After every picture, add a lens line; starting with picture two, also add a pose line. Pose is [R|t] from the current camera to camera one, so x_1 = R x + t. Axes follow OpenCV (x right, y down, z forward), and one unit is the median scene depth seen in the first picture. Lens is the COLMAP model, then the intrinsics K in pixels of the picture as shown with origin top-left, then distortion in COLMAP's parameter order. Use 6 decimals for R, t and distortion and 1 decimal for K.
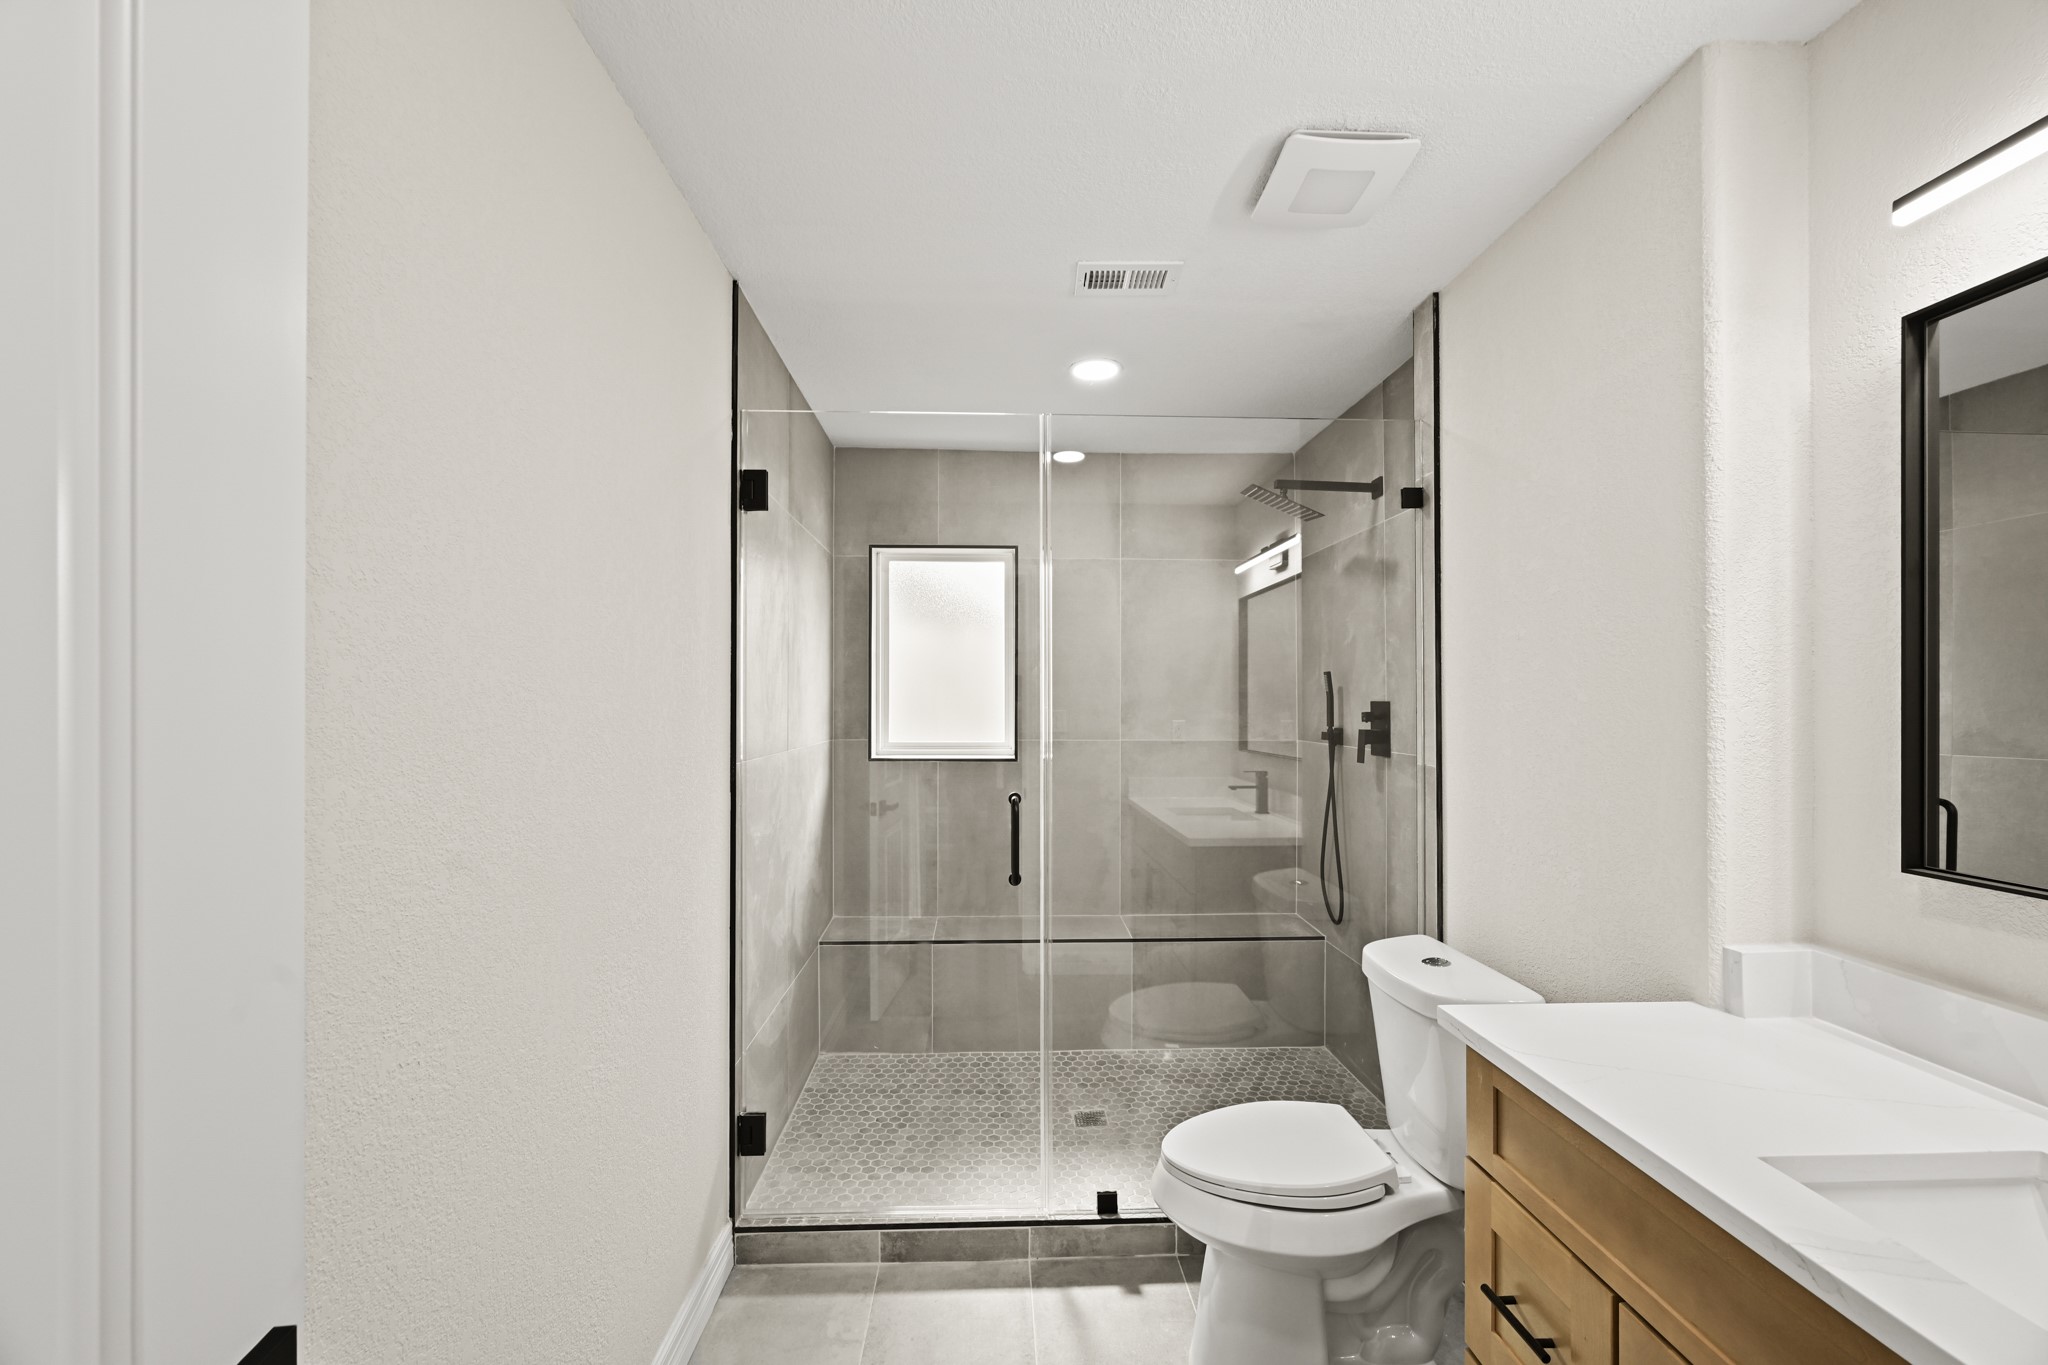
lens RADIAL K [[809.7, 0, 1015.7], [0, 809.7, 678.1], [0, 0, 1]] dist [-0.000832, 0.000132]
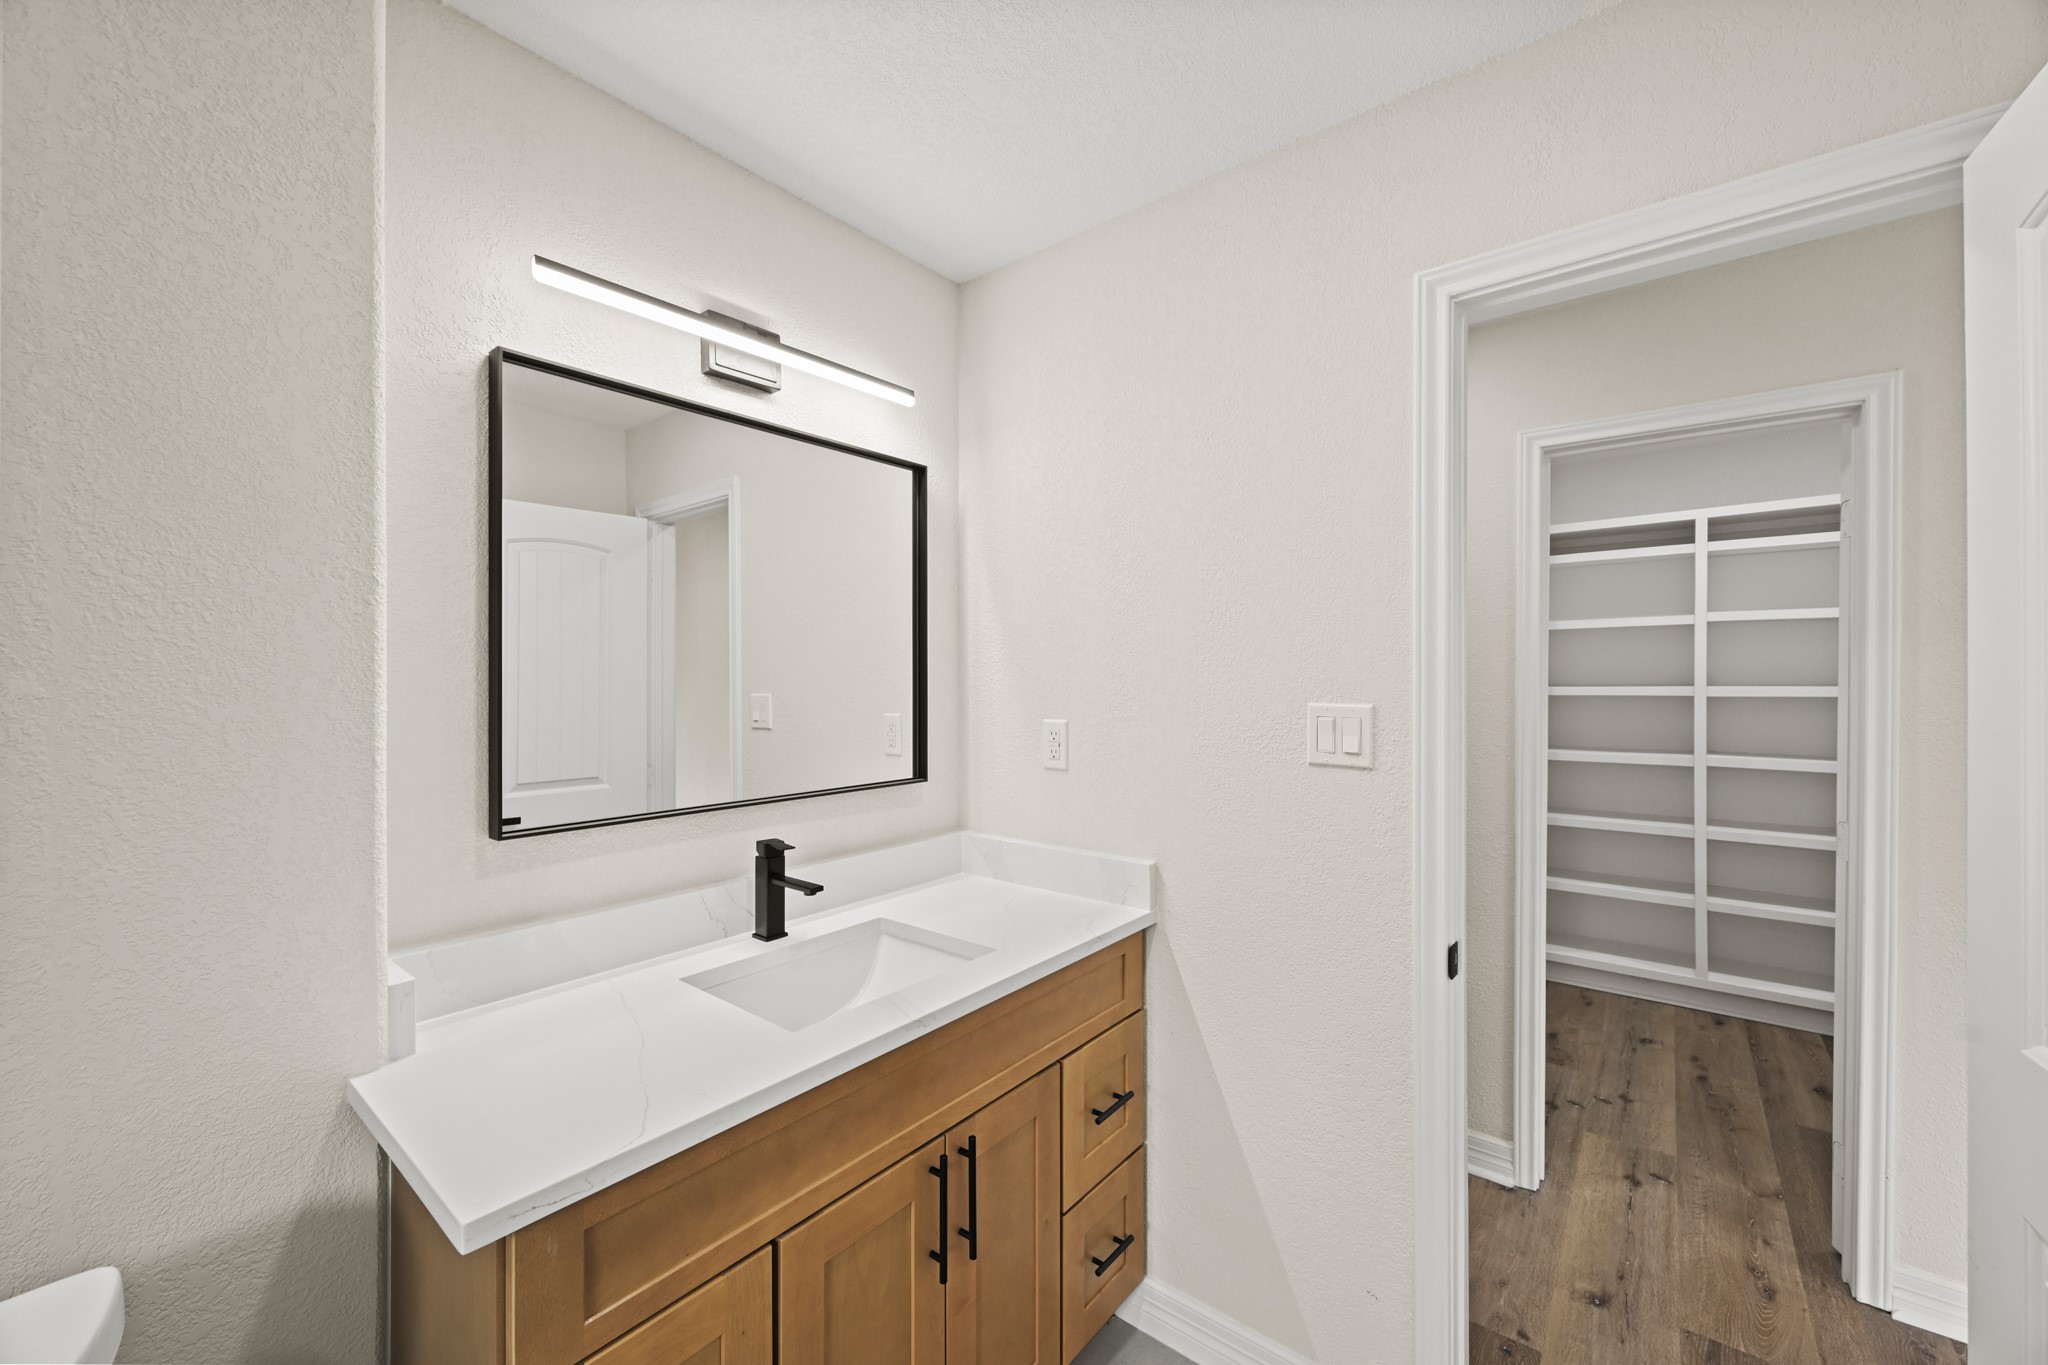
lens RADIAL K [[809.7, 0, 1015.7], [0, 809.7, 678.1], [0, 0, 1]] dist [-0.000832, 0.000132]
pose [[-0.748160, 0.001306, 0.663517, -0.192278], [-0.013847, 0.999750, -0.017581, 0.024258], [-0.663374, -0.022341, -0.747954, 1.422725]]
